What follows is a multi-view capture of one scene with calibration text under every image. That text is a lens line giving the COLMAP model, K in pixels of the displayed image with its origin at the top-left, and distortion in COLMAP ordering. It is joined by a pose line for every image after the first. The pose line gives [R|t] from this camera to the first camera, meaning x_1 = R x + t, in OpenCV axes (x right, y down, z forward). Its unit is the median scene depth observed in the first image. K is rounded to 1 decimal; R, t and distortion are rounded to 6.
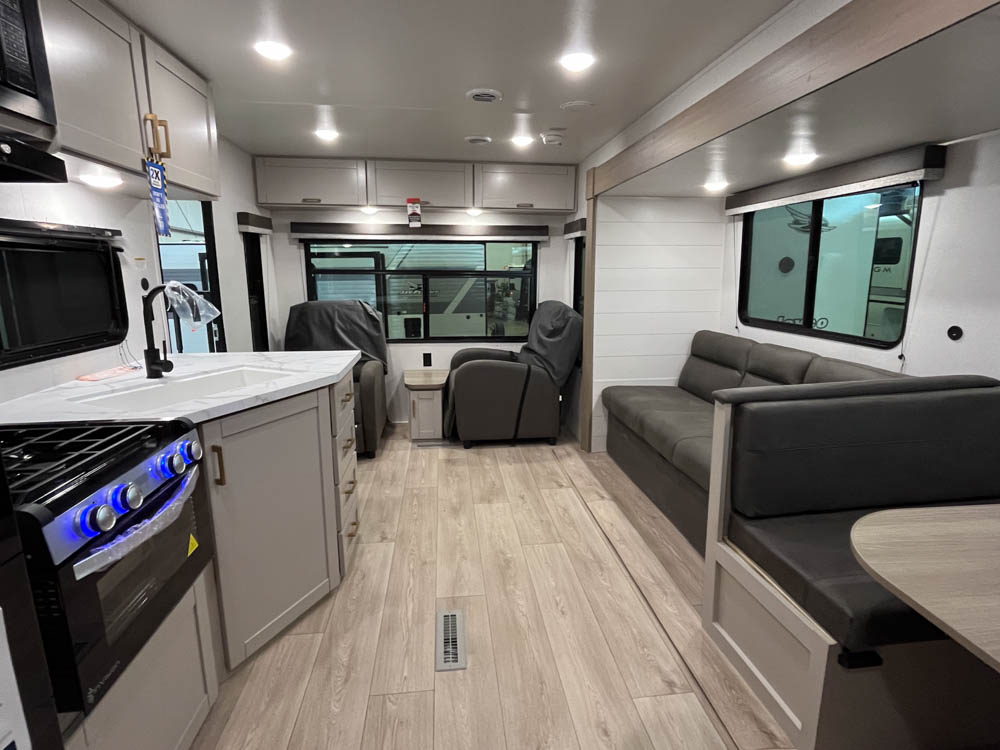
lens RADIAL K [[515.1, 0, 498.9], [0, 515.1, 369.6], [0, 0, 1]] dist [-0.006108, 0.001594]
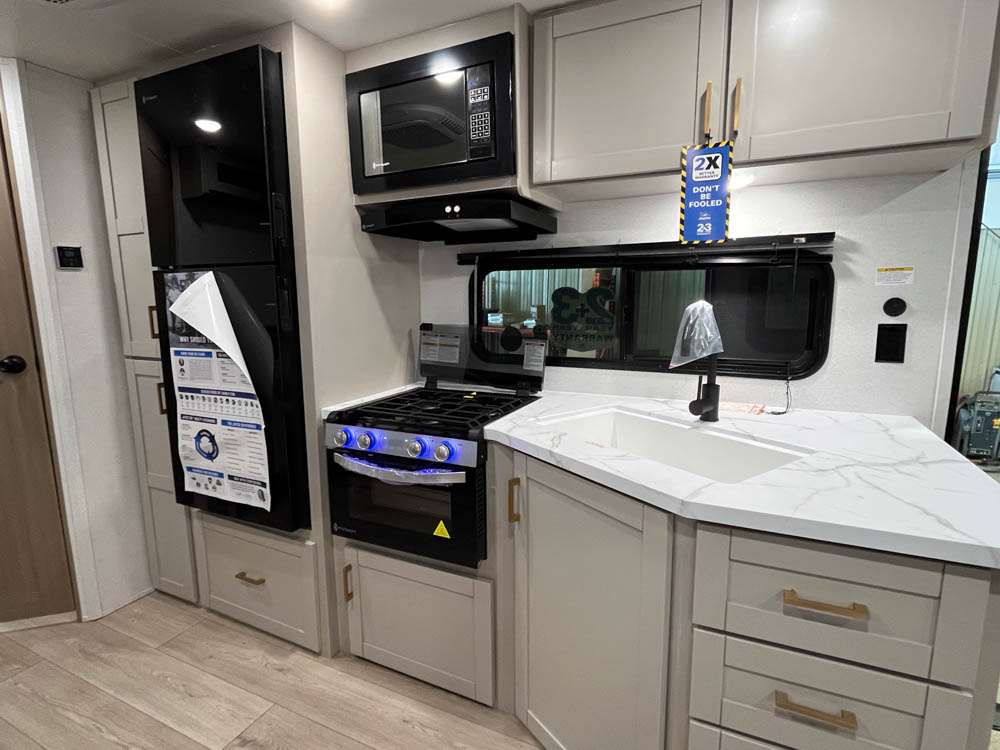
lens RADIAL K [[515.1, 0, 500.9], [0, 515.1, 374.9], [0, 0, 1]] dist [-0.006108, 0.001594]
pose [[-0.519903, 0.139099, -0.842824, 0.087594], [-0.153115, 0.955499, 0.252145, -0.105906], [0.840391, 0.260139, -0.475469, 0.562609]]
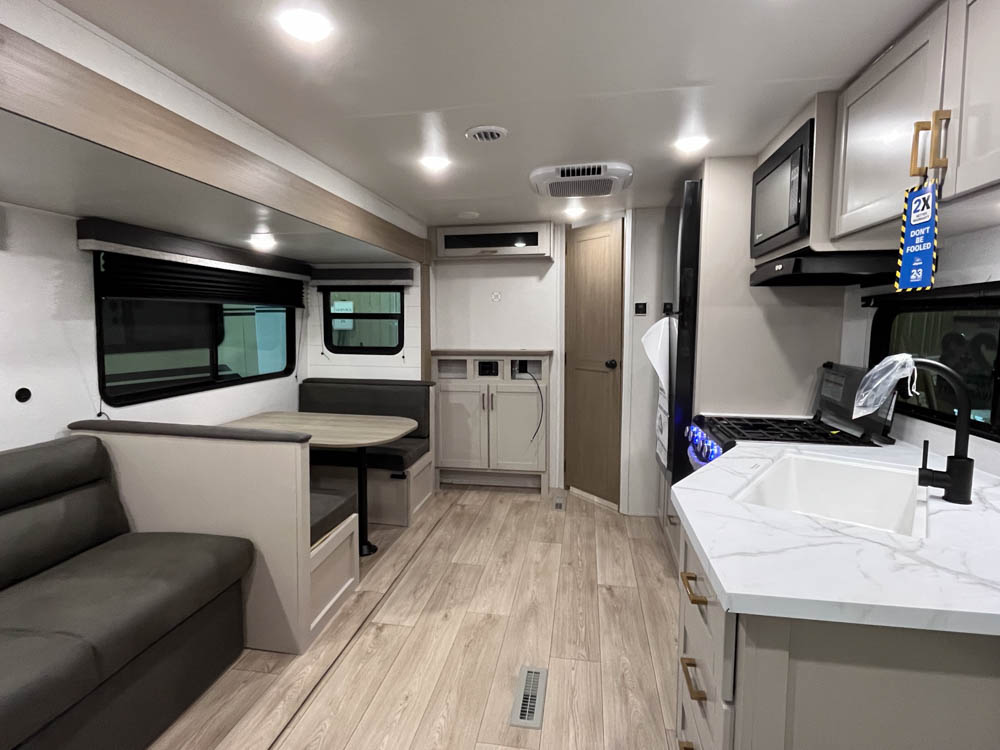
lens RADIAL K [[515.1, 0, 499.8], [0, 515.1, 366.3], [0, 0, 1]] dist [-0.006108, 0.001594]
pose [[-0.962658, -0.022201, 0.269807, -0.146001], [0.051628, 0.963285, 0.263471, -0.180596], [-0.265750, 0.267562, -0.926168, 0.882455]]
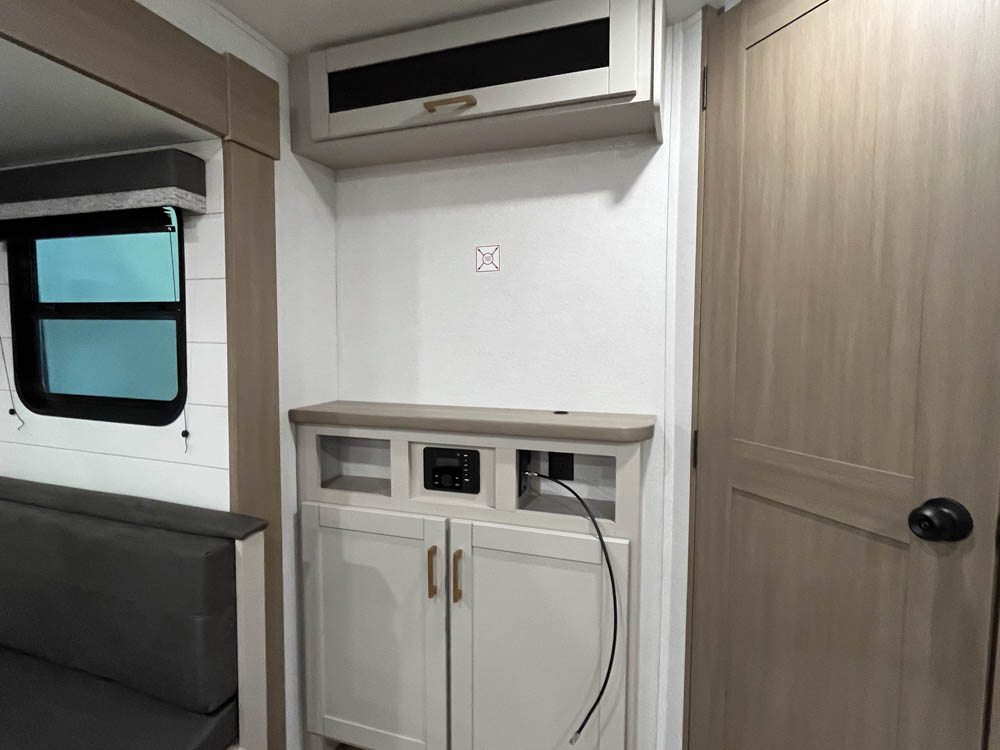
lens RADIAL K [[515.1, 0, 500.9], [0, 515.1, 372.0], [0, 0, 1]] dist [-0.006108, 0.001594]
pose [[-0.908748, -0.033313, 0.416014, -0.008324], [0.072097, 0.969292, 0.235108, -0.039316], [-0.411071, 0.243647, -0.878440, 0.168172]]
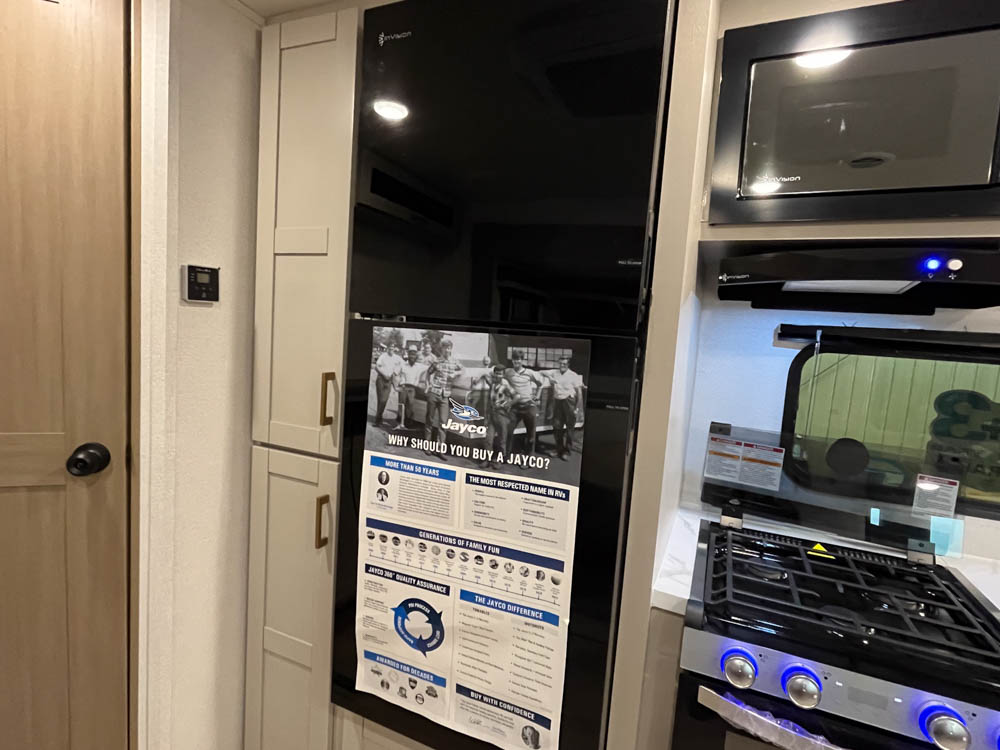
lens RADIAL K [[515.1, 0, 499.4], [0, 515.1, 376.7], [0, 0, 1]] dist [-0.006108, 0.001594]
pose [[-0.496547, 0.046585, -0.866759, 0.045907], [-0.231338, 0.955339, 0.183874, -0.068103], [0.836614, 0.291816, -0.463594, 0.235888]]
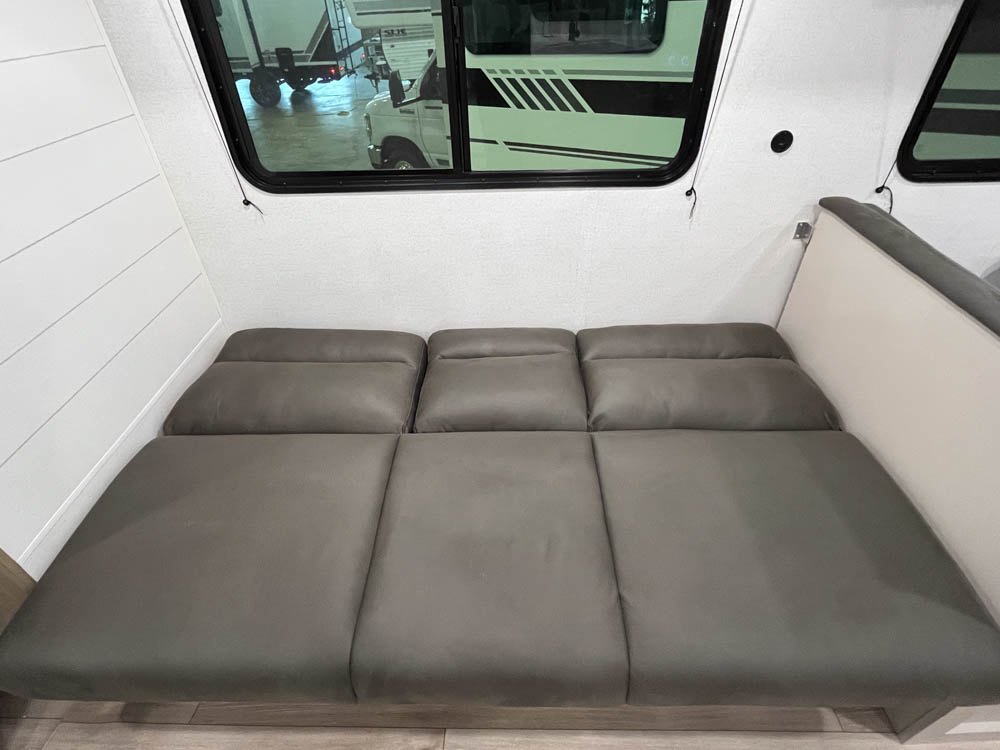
lens RADIAL K [[515.1, 0, 500.8], [0, 515.1, 378.2], [0, 0, 1]] dist [-0.006108, 0.001594]
pose [[0.124228, -0.602234, 0.788595, 0.057871], [0.205835, 0.793104, 0.573253, -0.154433], [-0.970670, 0.091106, 0.222486, 0.657645]]
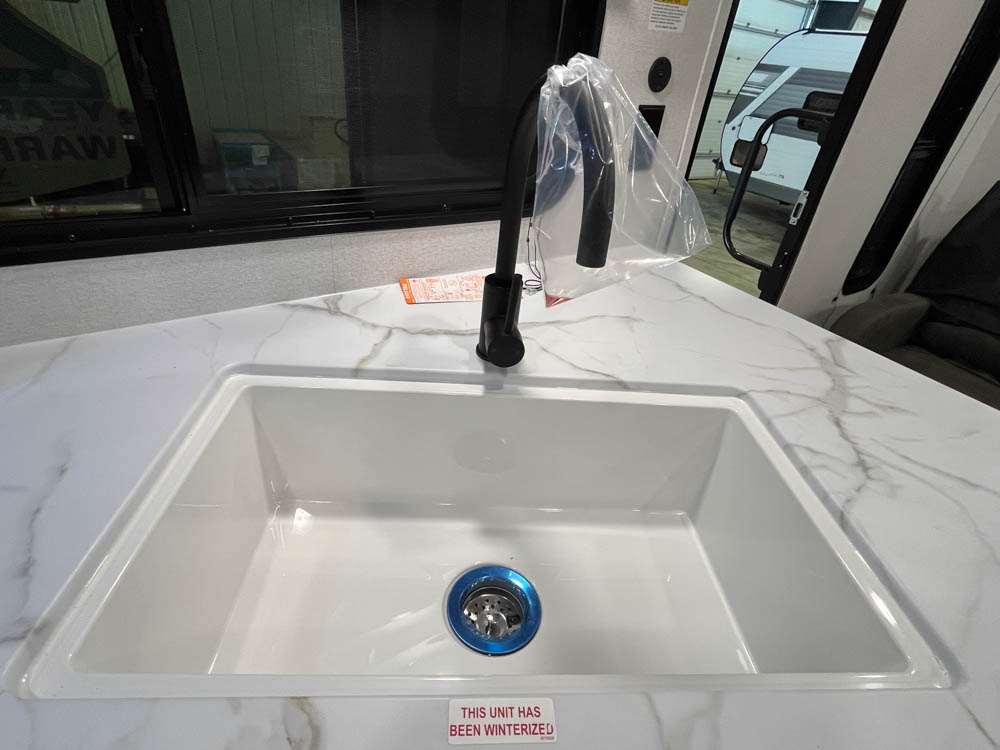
lens RADIAL K [[515.1, 0, 494.1], [0, 515.1, 375.5], [0, 0, 1]] dist [-0.006108, 0.001594]
pose [[0.452740, 0.527683, -0.718733, -0.204181], [-0.262258, 0.849229, 0.458291, -0.071882], [0.852201, -0.018993, 0.522869, 0.415991]]
